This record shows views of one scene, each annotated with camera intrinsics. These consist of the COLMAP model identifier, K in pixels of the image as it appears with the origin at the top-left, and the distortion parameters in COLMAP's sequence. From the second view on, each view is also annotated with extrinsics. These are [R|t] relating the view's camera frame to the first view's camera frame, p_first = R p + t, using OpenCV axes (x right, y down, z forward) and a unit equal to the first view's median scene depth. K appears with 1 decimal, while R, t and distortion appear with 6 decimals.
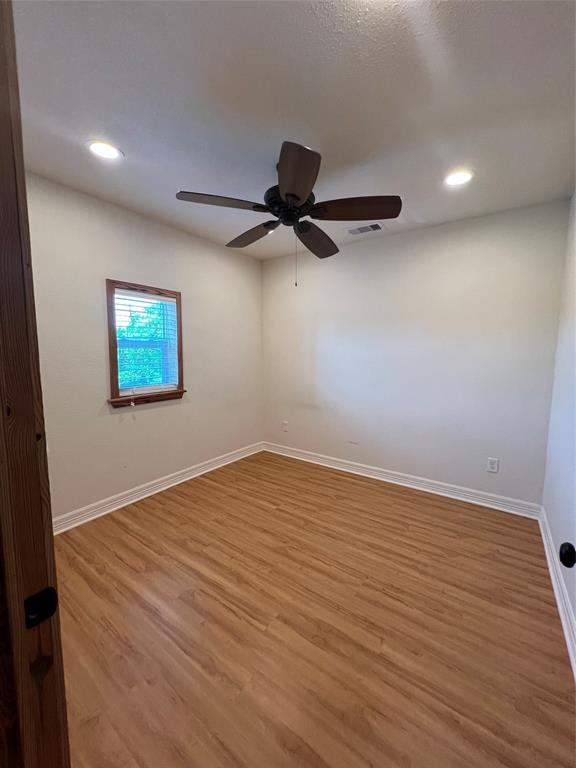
lens RADIAL K [[310.0, 0, 288.0], [0, 310.0, 384.0], [0, 0, 1]] dist [-0.002376, -0.000336]
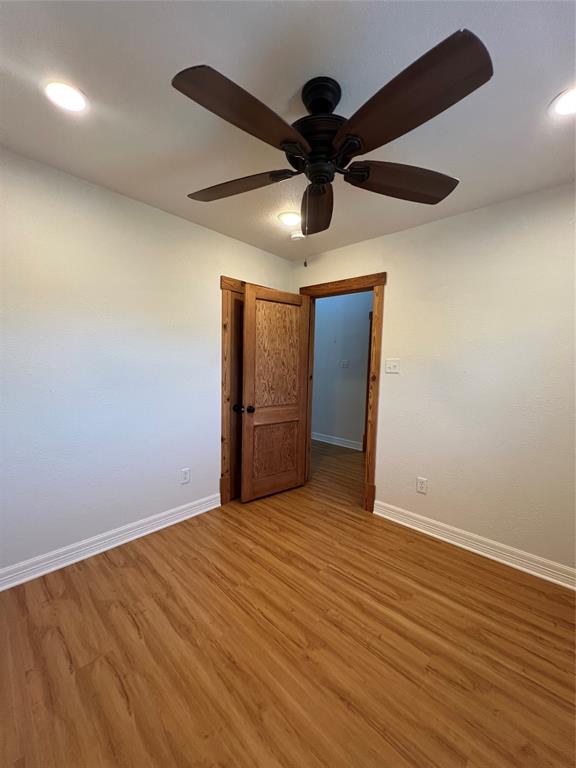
lens RADIAL K [[306.1, 0, 288.0], [0, 306.1, 384.0], [0, 0, 1]] dist [0.001567, 0.000199]
pose [[-0.989123, -0.040346, 0.141450, -0.042944], [-0.014358, 0.983537, 0.180136, -0.191837], [-0.146389, 0.176146, -0.973418, 1.771529]]
